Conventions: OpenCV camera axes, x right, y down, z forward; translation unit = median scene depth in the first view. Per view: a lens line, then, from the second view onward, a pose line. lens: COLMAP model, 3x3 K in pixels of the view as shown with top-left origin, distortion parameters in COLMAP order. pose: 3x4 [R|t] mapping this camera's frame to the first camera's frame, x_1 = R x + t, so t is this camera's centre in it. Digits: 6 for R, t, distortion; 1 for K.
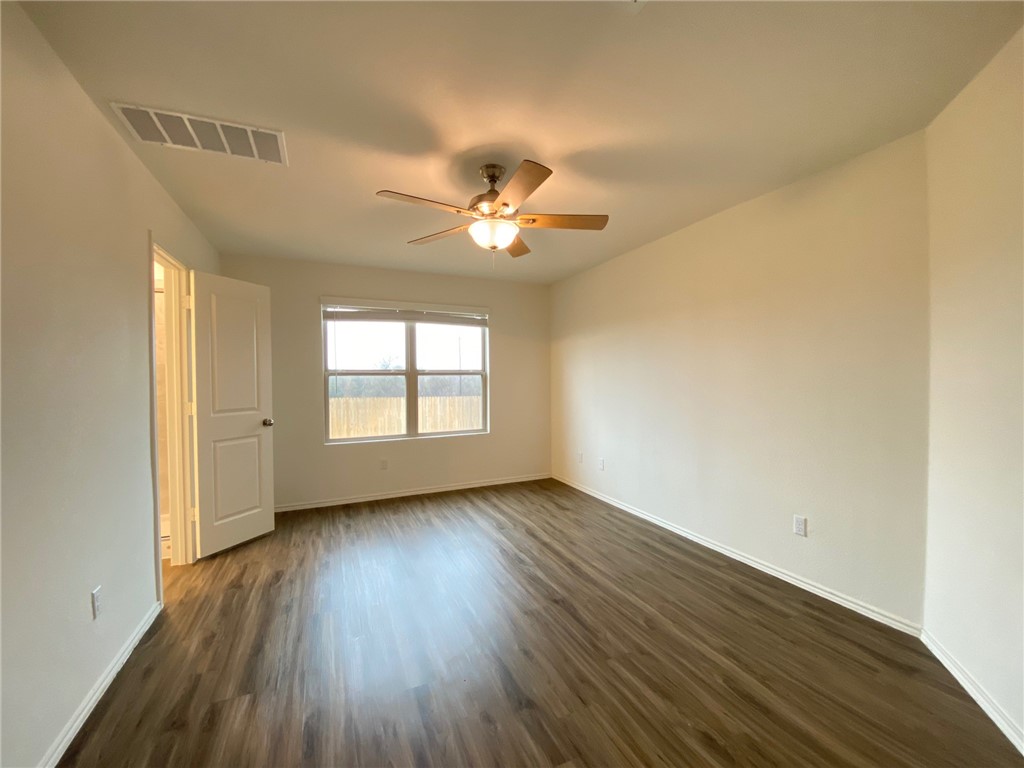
lens RADIAL K [[417.1, 0, 512.0], [0, 417.1, 384.0], [0, 0, 1]] dist [0.040119, -0.026941]
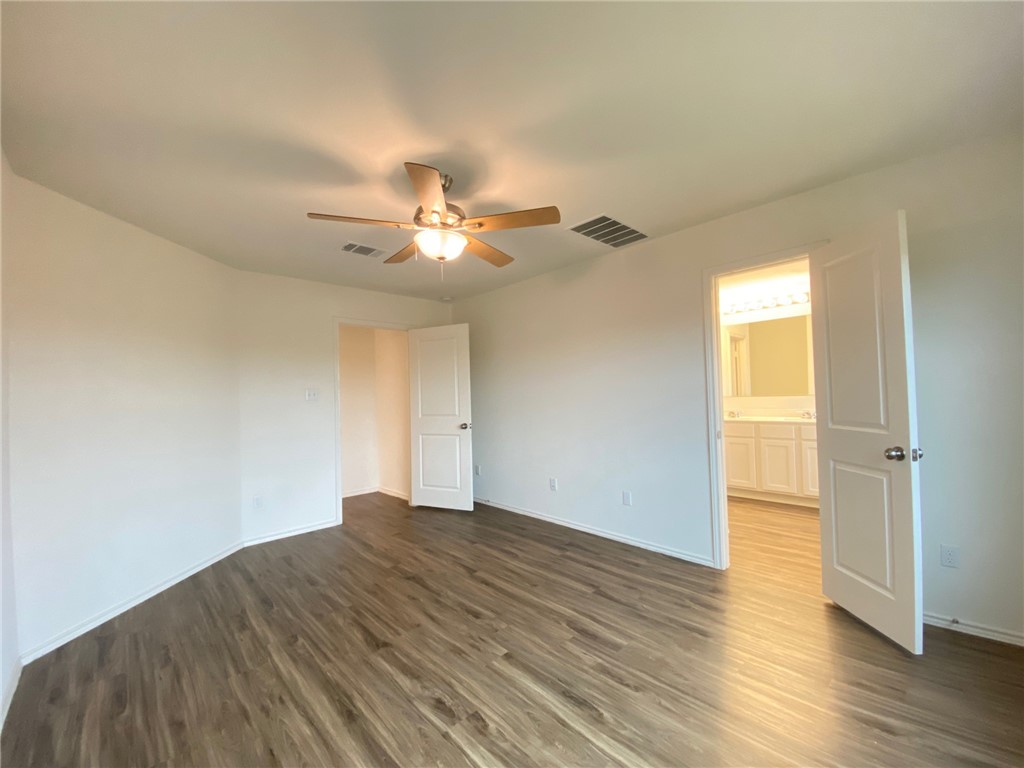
lens RADIAL K [[417.1, 0, 512.0], [0, 417.1, 384.0], [0, 0, 1]] dist [0.040119, -0.026941]
pose [[-0.943176, 0.031933, -0.330757, 0.140530], [0.037089, 0.999269, -0.009285, -0.023543], [0.330218, -0.021025, -0.943670, 2.092194]]
